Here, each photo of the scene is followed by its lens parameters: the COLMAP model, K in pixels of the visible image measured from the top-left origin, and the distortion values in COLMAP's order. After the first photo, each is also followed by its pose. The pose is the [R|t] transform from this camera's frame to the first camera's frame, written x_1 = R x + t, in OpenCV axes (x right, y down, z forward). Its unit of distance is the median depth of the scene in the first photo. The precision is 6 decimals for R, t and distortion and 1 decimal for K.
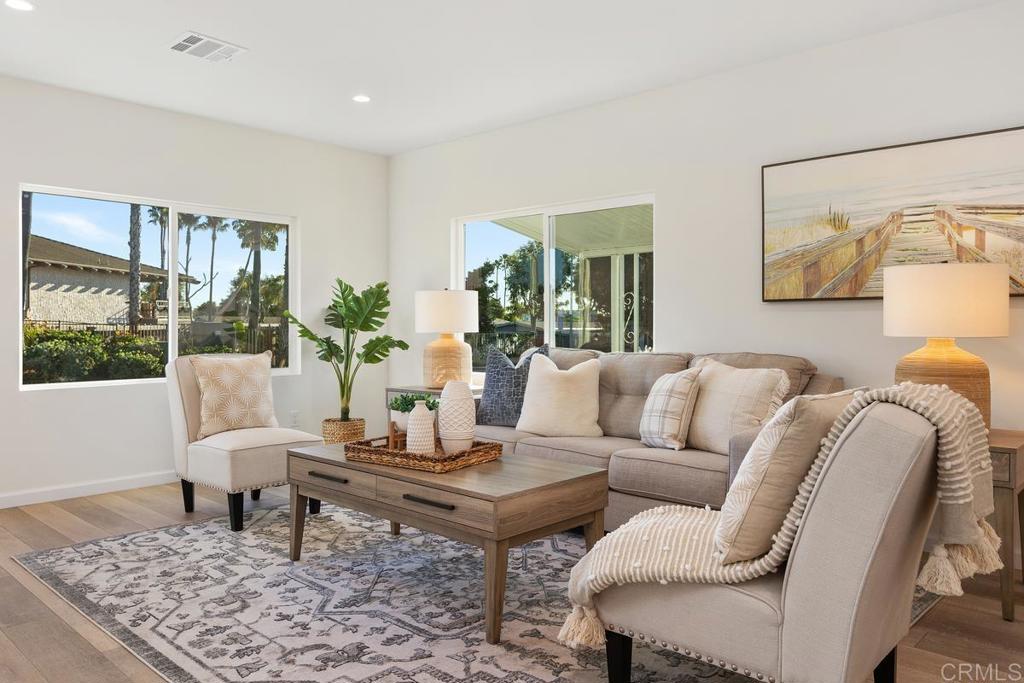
lens RADIAL K [[729.7, 0, 511.7], [0, 729.7, 328.0], [0, 0, 1]] dist [-0.002813, -0.003338]
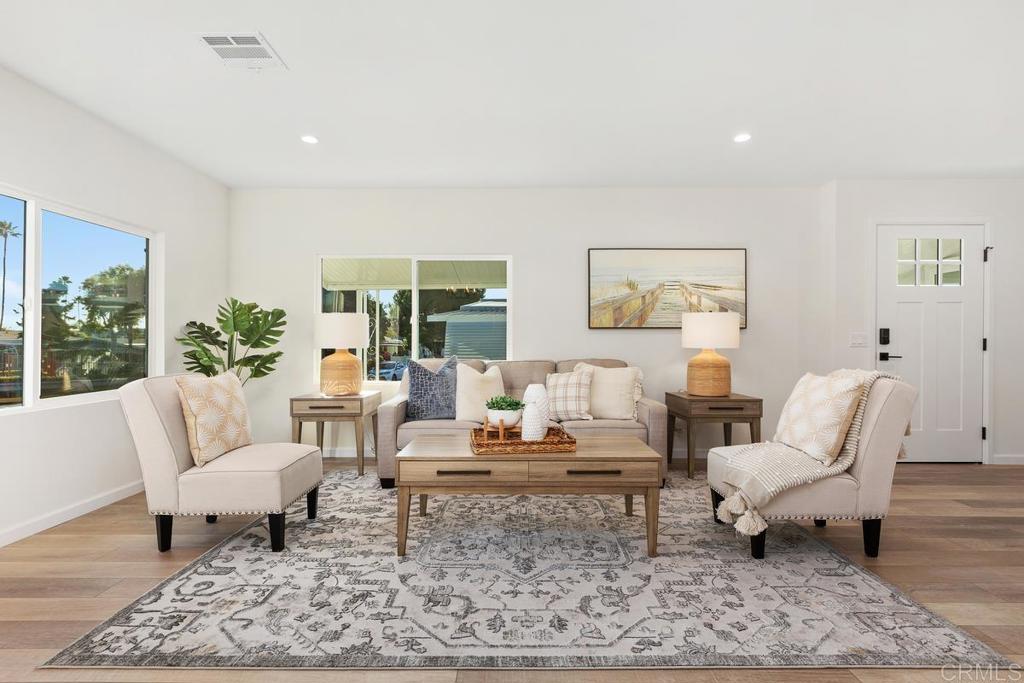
lens RADIAL K [[491.8, 0, 512.0], [0, 491.8, 341.5], [0, 0, 1]] dist [-0.004532, -0.000335]
pose [[0.737900, 0.000443, 0.674910, -0.666227], [0.002168, 0.999993, -0.003028, -0.003180], [-0.674907, 0.003698, 0.737894, 0.330294]]
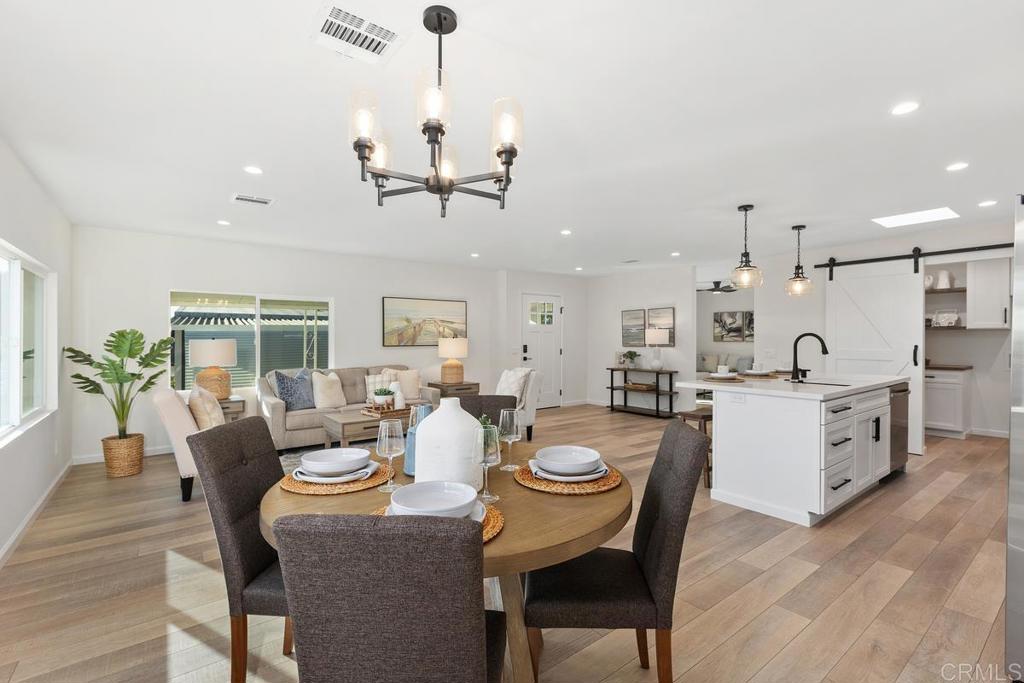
lens RADIAL K [[453.4, 0, 515.9], [0, 453.4, 329.5], [0, 0, 1]] dist [-0.001539, -0.000176]
pose [[0.158776, 0.019253, 0.987127, -1.499603], [0.004110, 0.999788, -0.020161, -0.074649], [-0.987306, 0.007258, 0.158663, 0.282981]]
